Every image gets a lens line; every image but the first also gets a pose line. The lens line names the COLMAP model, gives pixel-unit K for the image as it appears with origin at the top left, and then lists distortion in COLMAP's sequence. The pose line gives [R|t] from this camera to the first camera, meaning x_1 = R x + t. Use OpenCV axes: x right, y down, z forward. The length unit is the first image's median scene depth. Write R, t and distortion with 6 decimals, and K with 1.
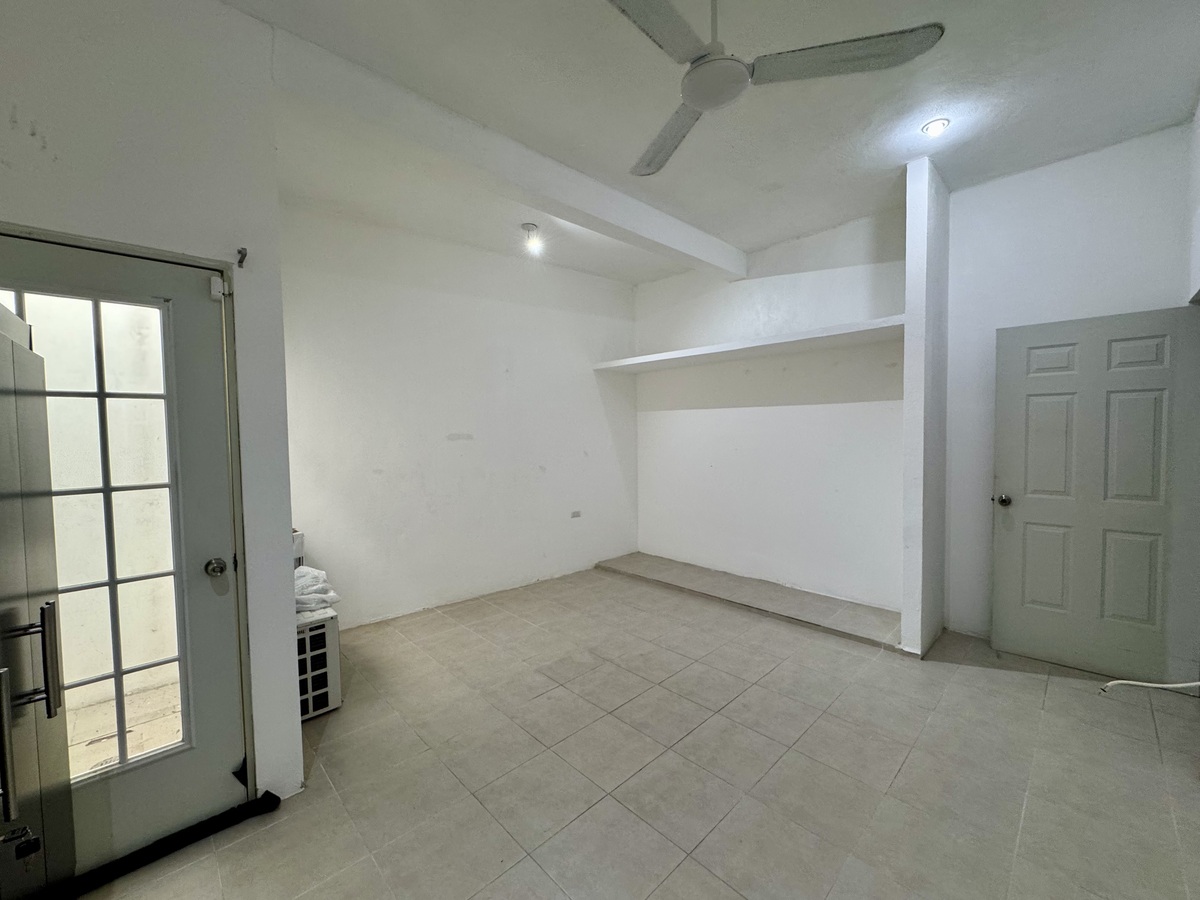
lens RADIAL K [[480.2, 0, 601.9], [0, 480.2, 447.6], [0, 0, 1]] dist [-0.002297, -0.000119]
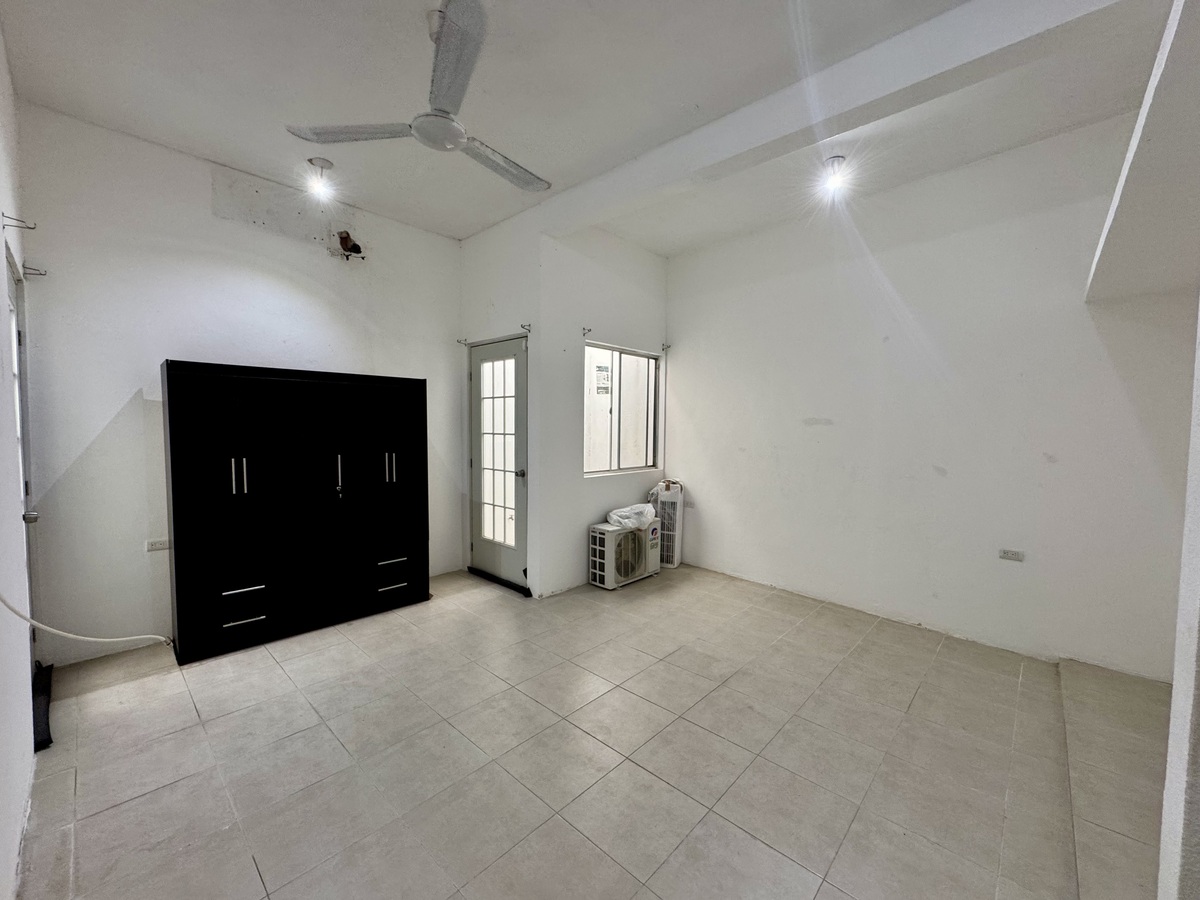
lens RADIAL K [[480.2, 0, 601.9], [0, 480.2, 447.6], [0, 0, 1]] dist [-0.002297, -0.000119]
pose [[0.057226, 0.064151, -0.996298, 0.692307], [-0.049454, 0.996890, 0.061348, -0.009993], [0.997136, 0.045761, 0.060221, 0.609396]]
